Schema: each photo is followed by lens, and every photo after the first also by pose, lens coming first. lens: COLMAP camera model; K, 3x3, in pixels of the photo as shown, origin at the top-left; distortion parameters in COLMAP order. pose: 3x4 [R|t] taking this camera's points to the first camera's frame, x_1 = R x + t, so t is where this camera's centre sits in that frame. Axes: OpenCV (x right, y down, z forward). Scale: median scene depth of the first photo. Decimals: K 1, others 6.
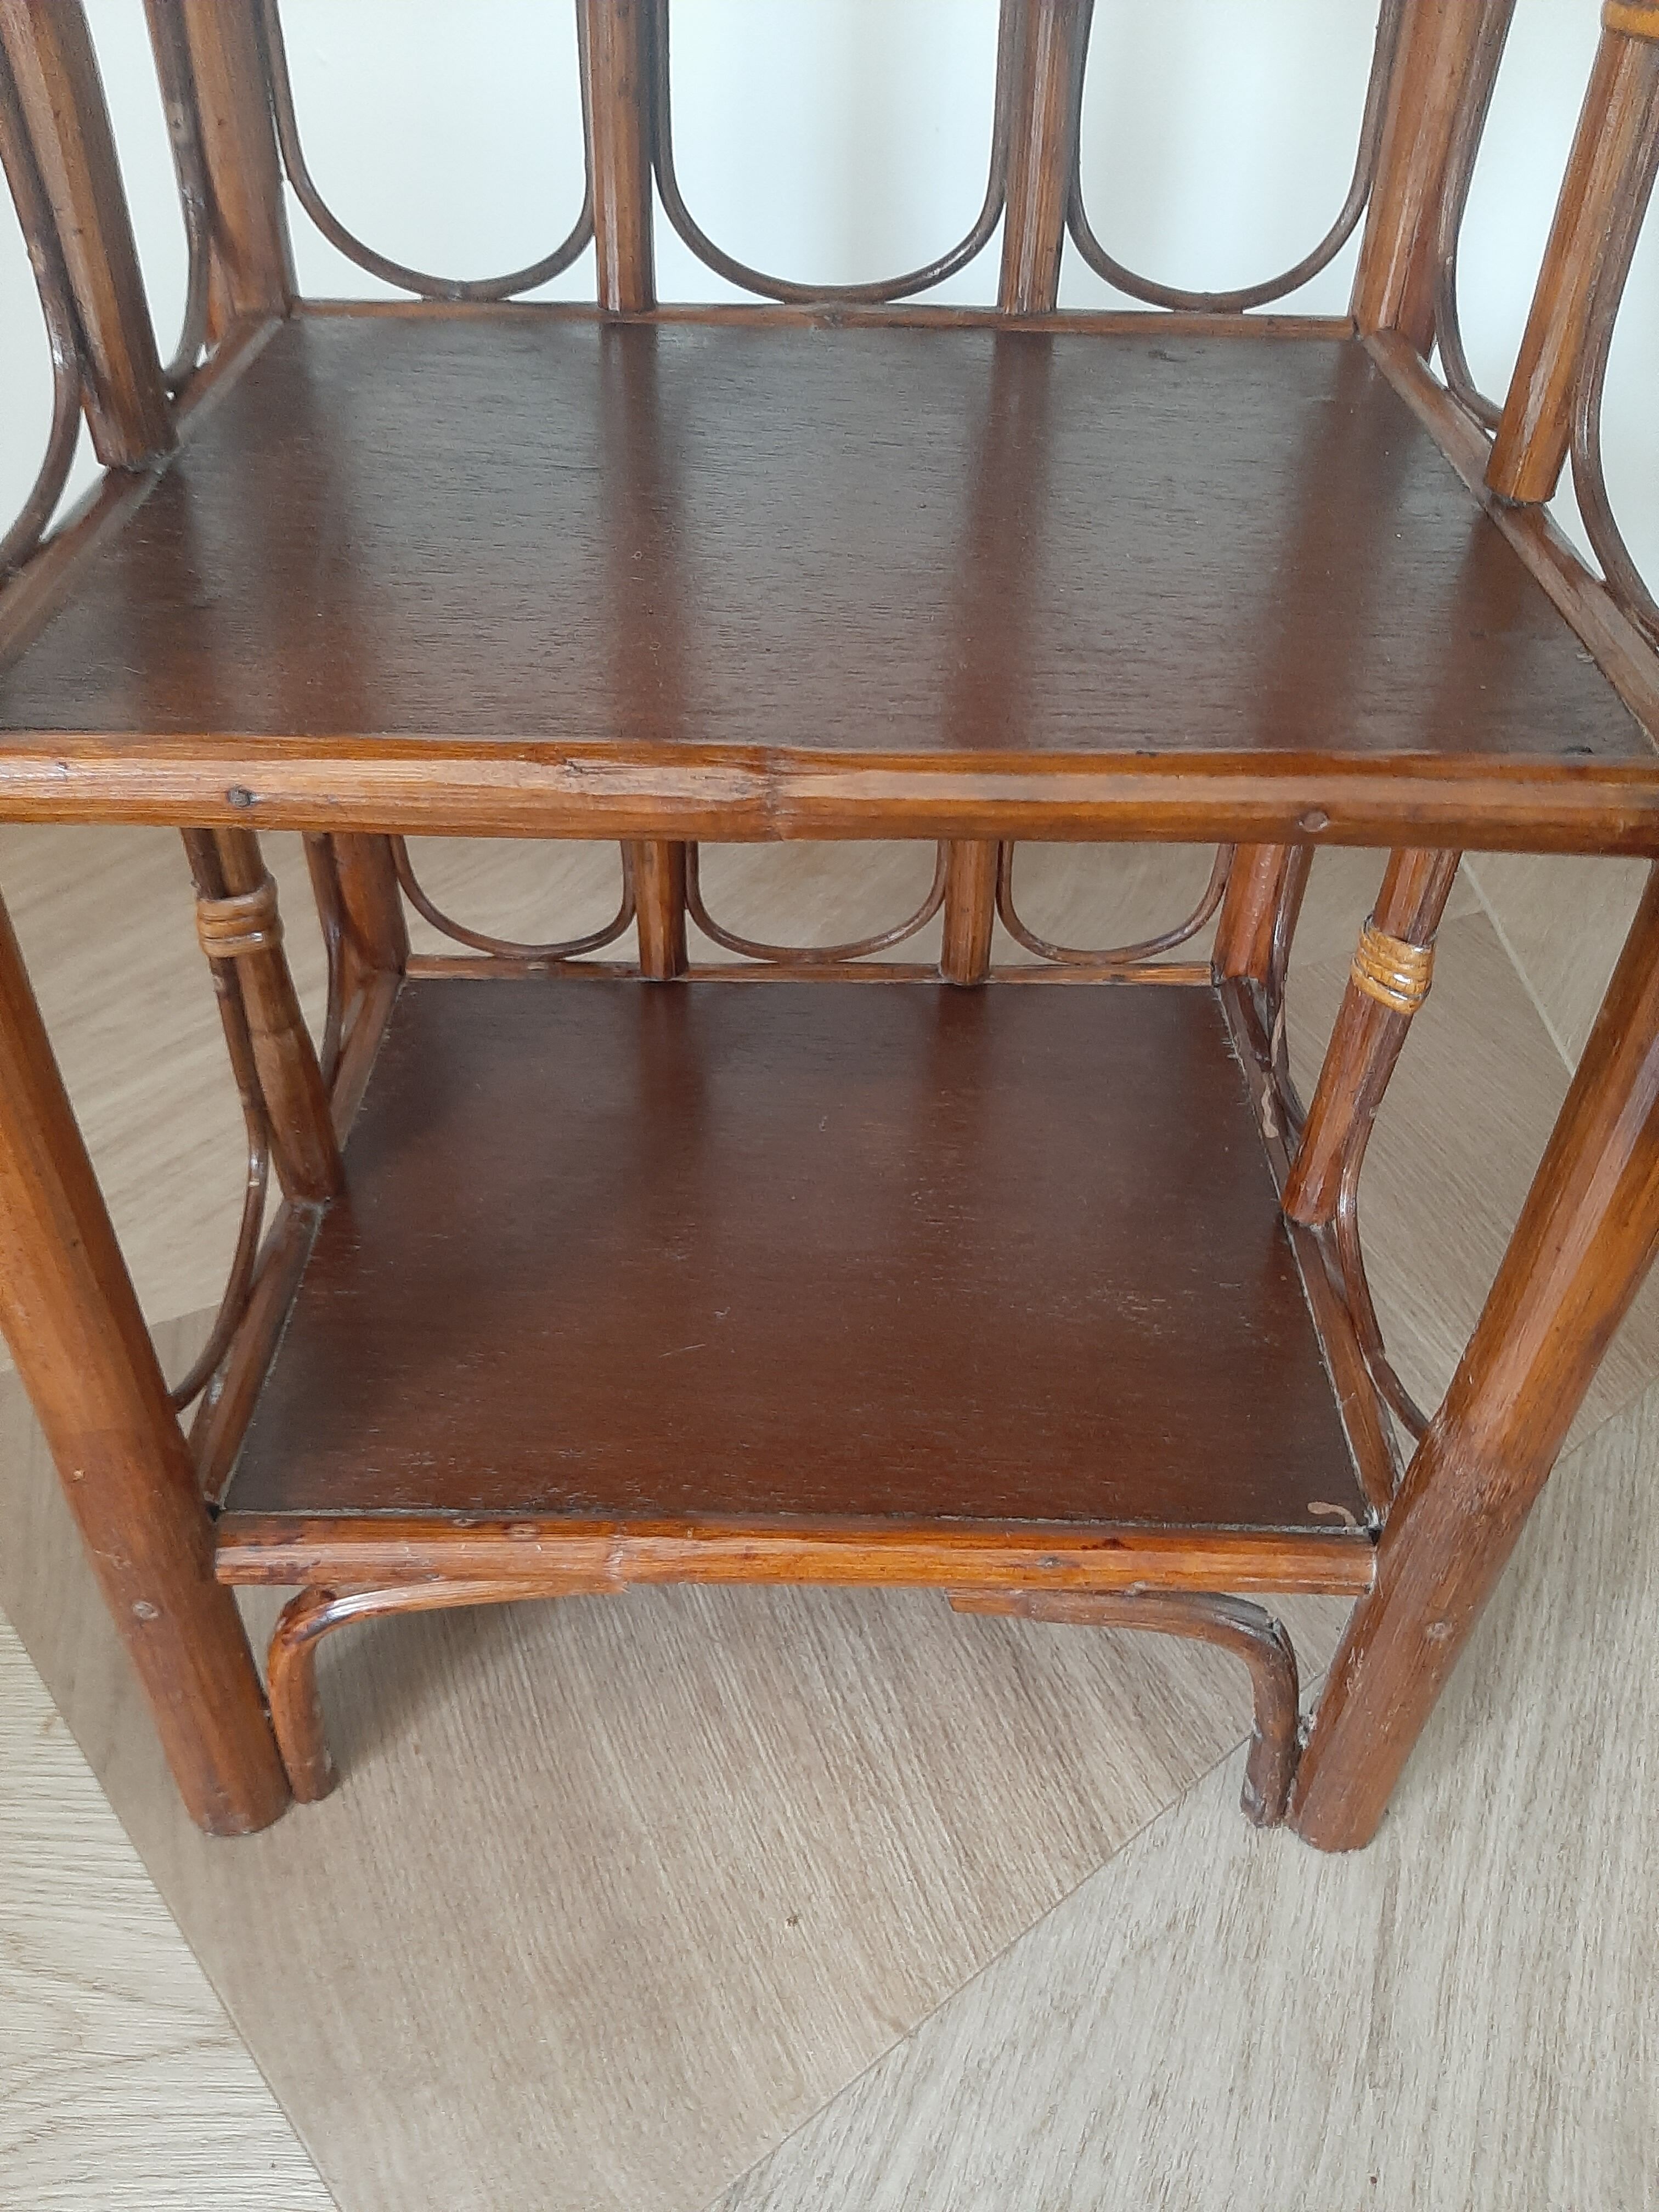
lens RADIAL K [[1756.3, 0, 820.6], [0, 1756.3, 1111.3], [0, 0, 1]] dist [0.038790, -0.120265]
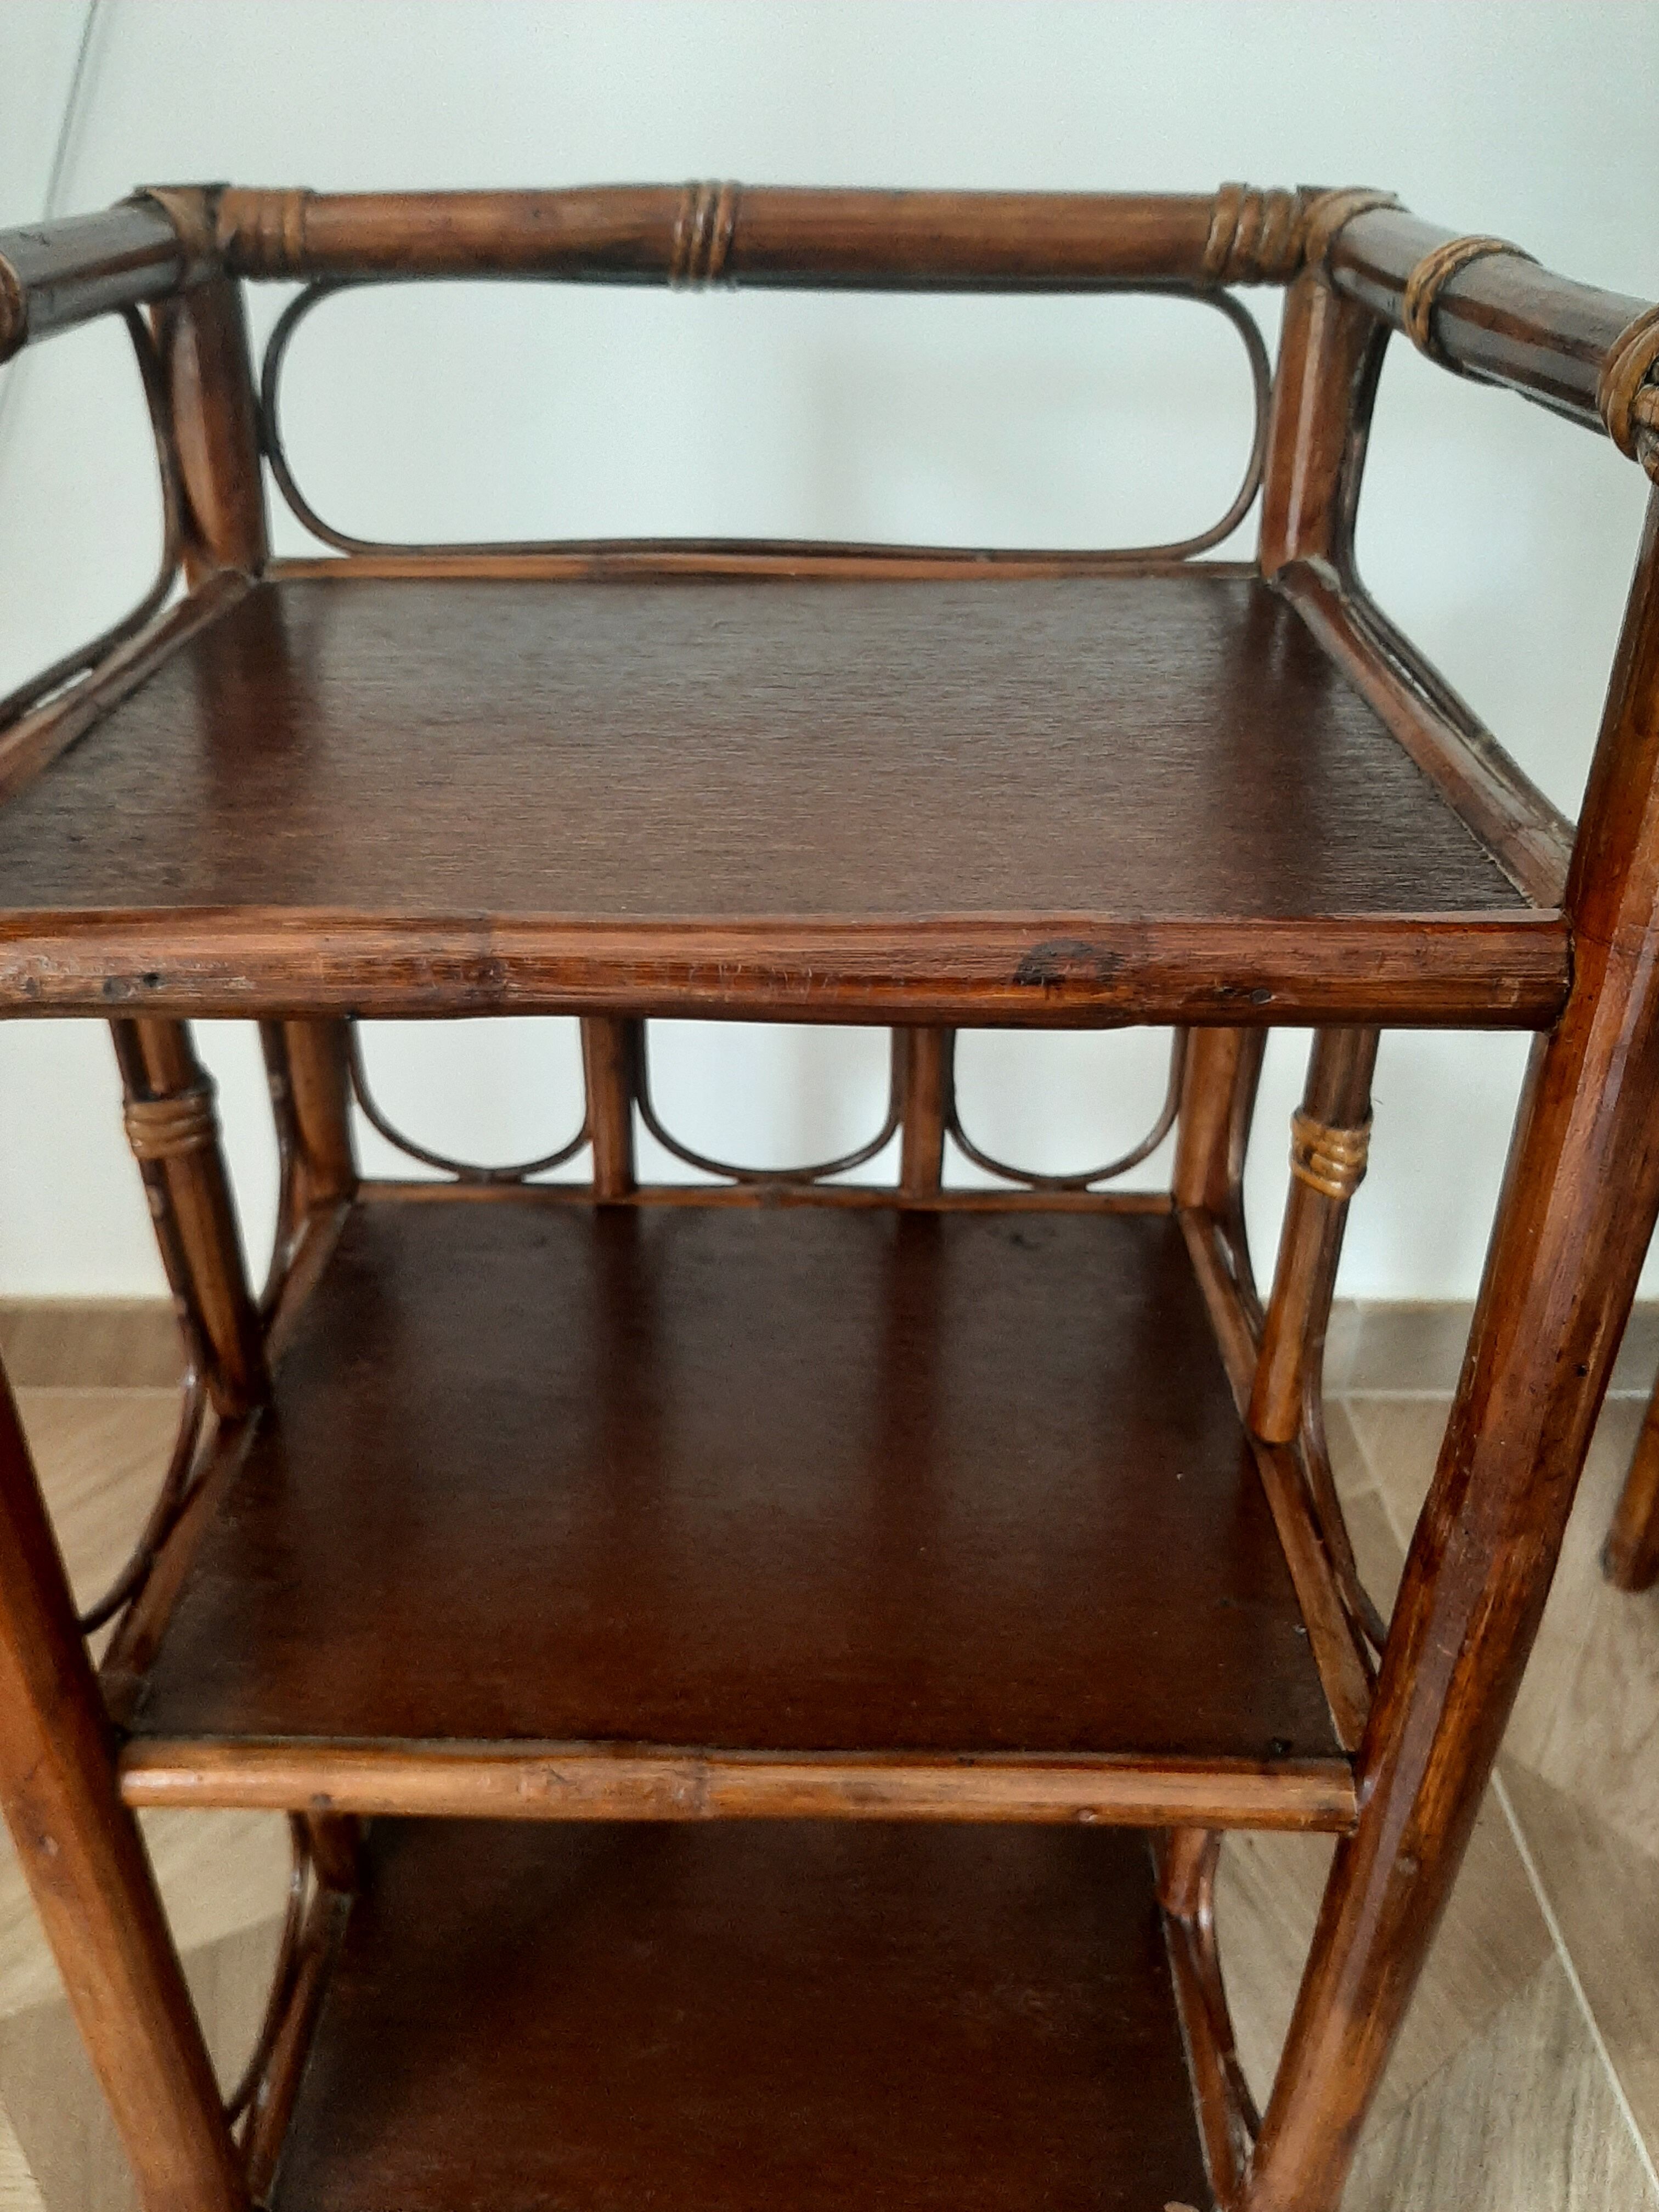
lens RADIAL K [[1756.3, 0, 820.6], [0, 1756.3, 1111.3], [0, 0, 1]] dist [0.038790, -0.120265]
pose [[0.999966, -0.007296, -0.003725, 0.043797], [0.006518, 0.984058, -0.177726, -0.259974], [0.004962, 0.177696, 0.984073, -0.266913]]
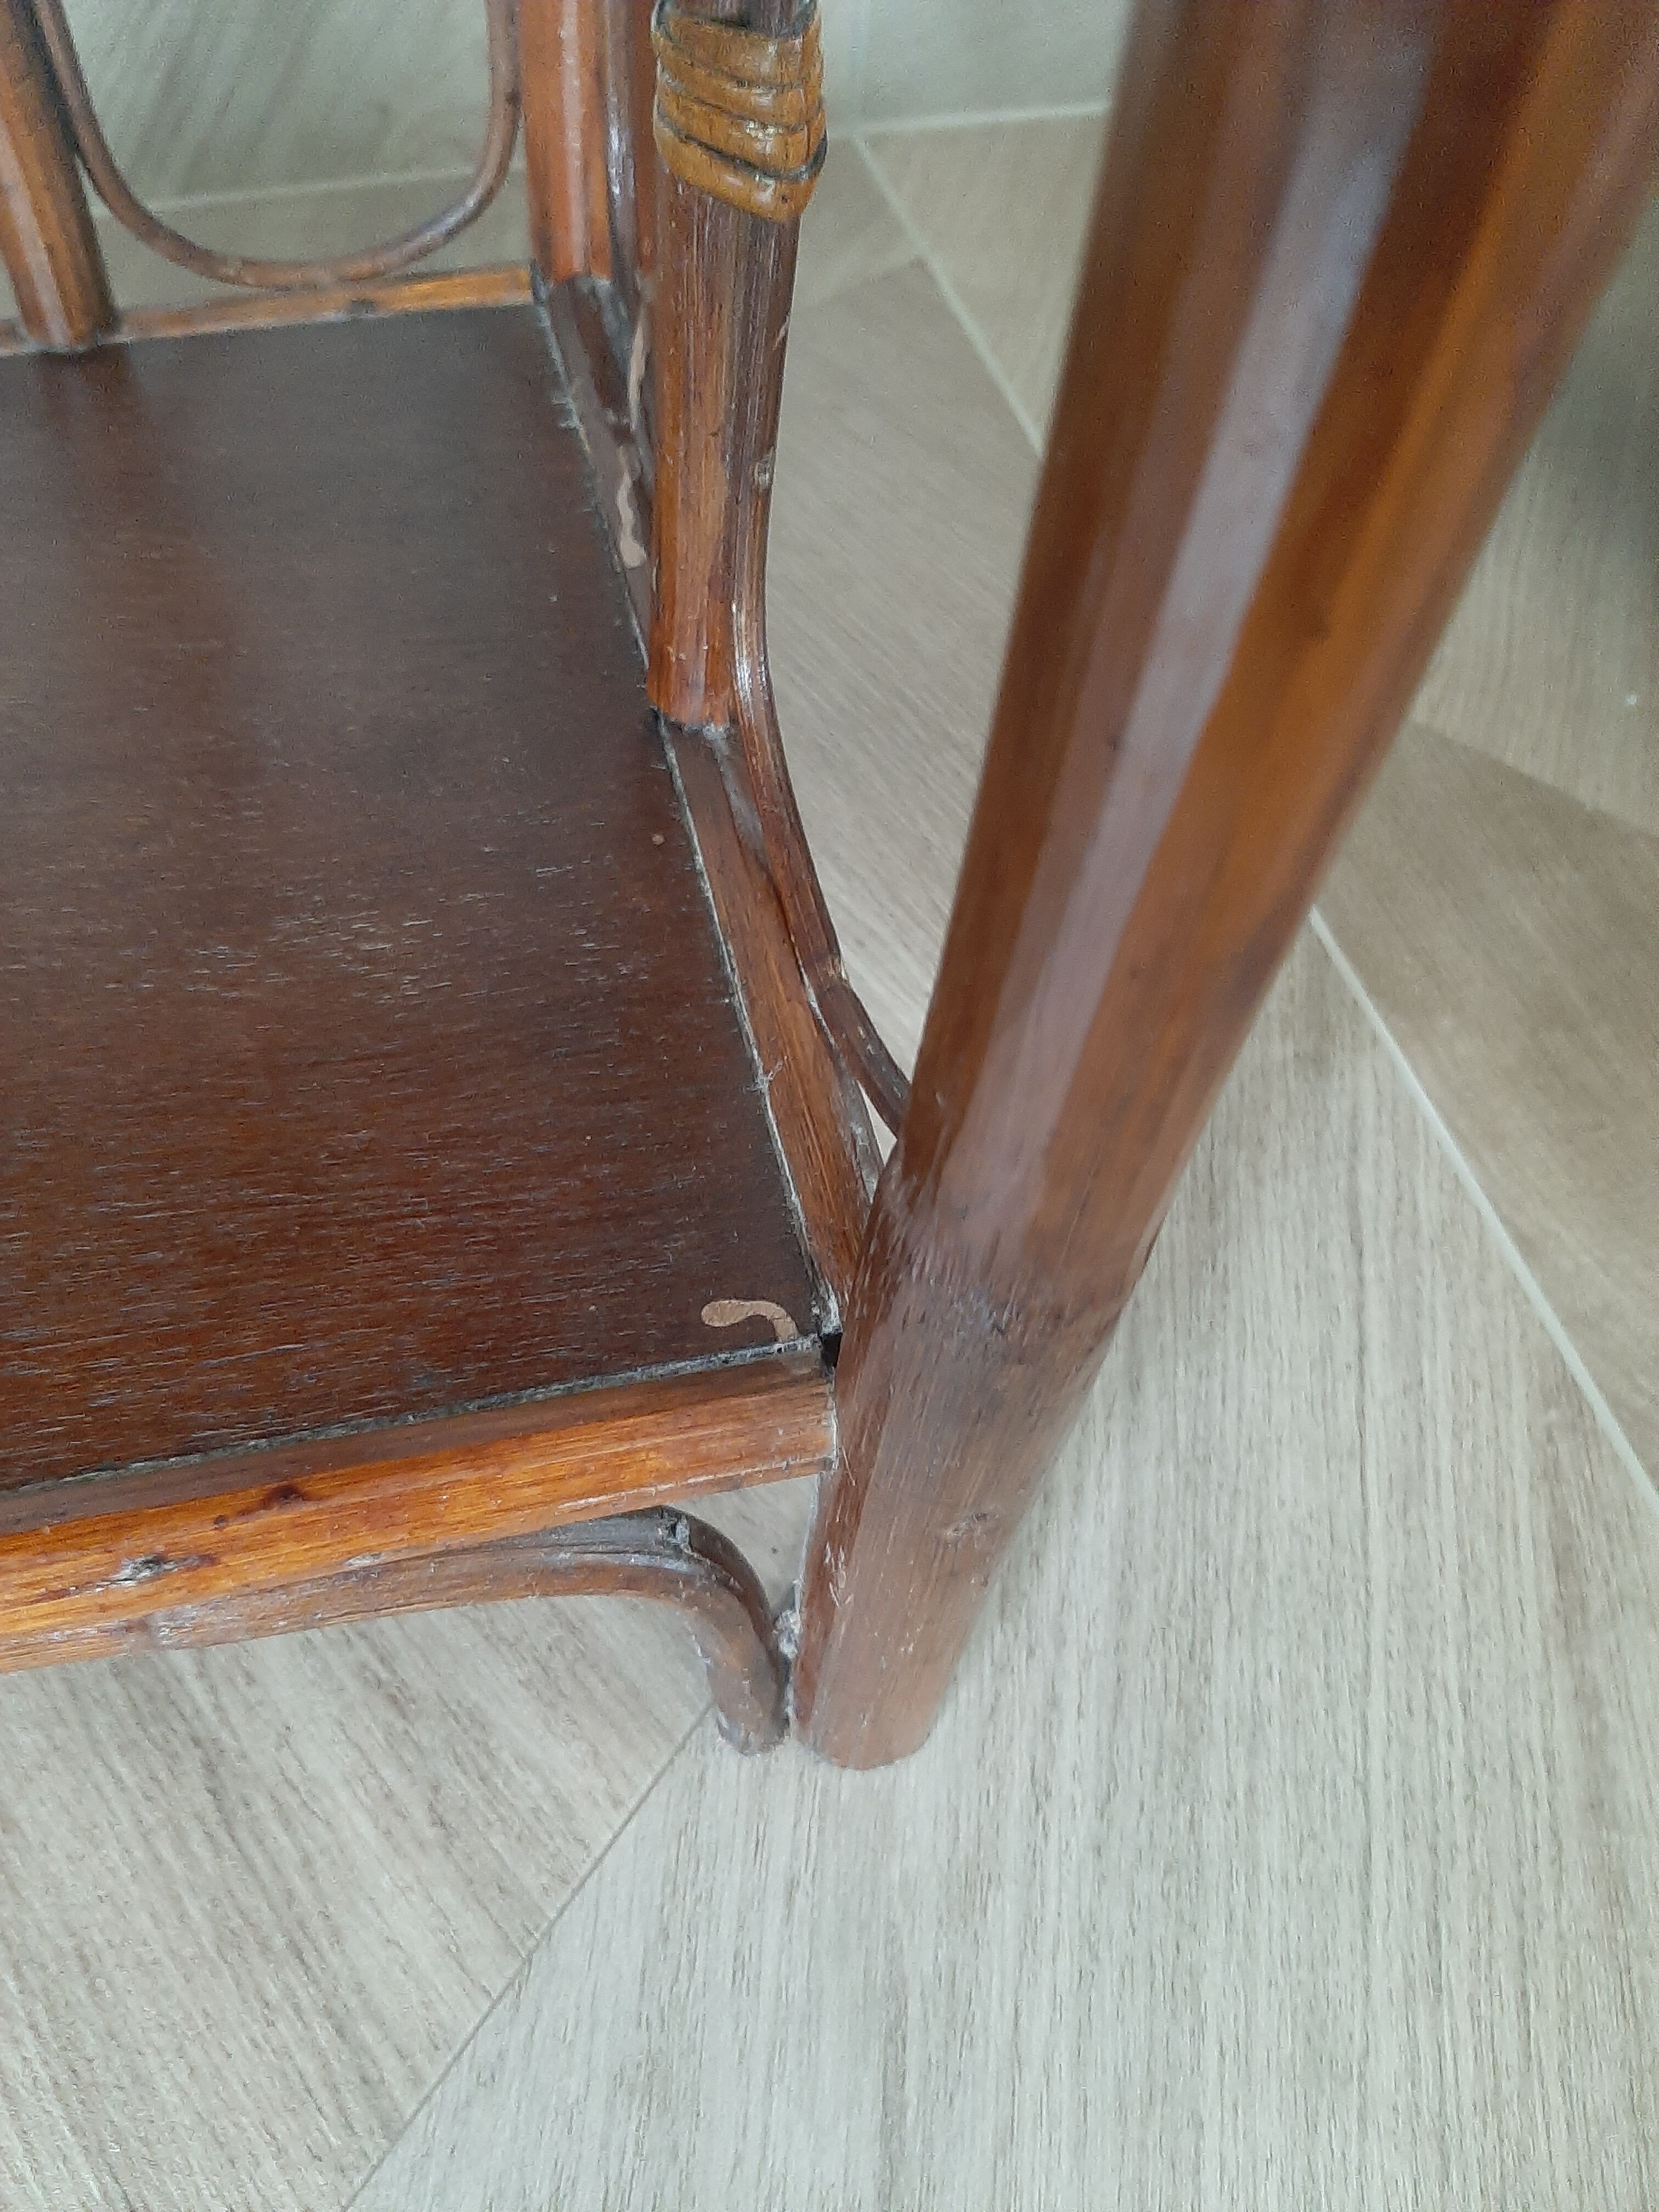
lens RADIAL K [[1756.3, 0, 820.6], [0, 1756.3, 1111.3], [0, 0, 1]] dist [0.038790, -0.120265]
pose [[0.958341, -0.213213, 0.190058, 0.245554], [0.152720, 0.944809, 0.289850, -0.013696], [-0.241368, -0.248749, 0.938011, 0.519124]]
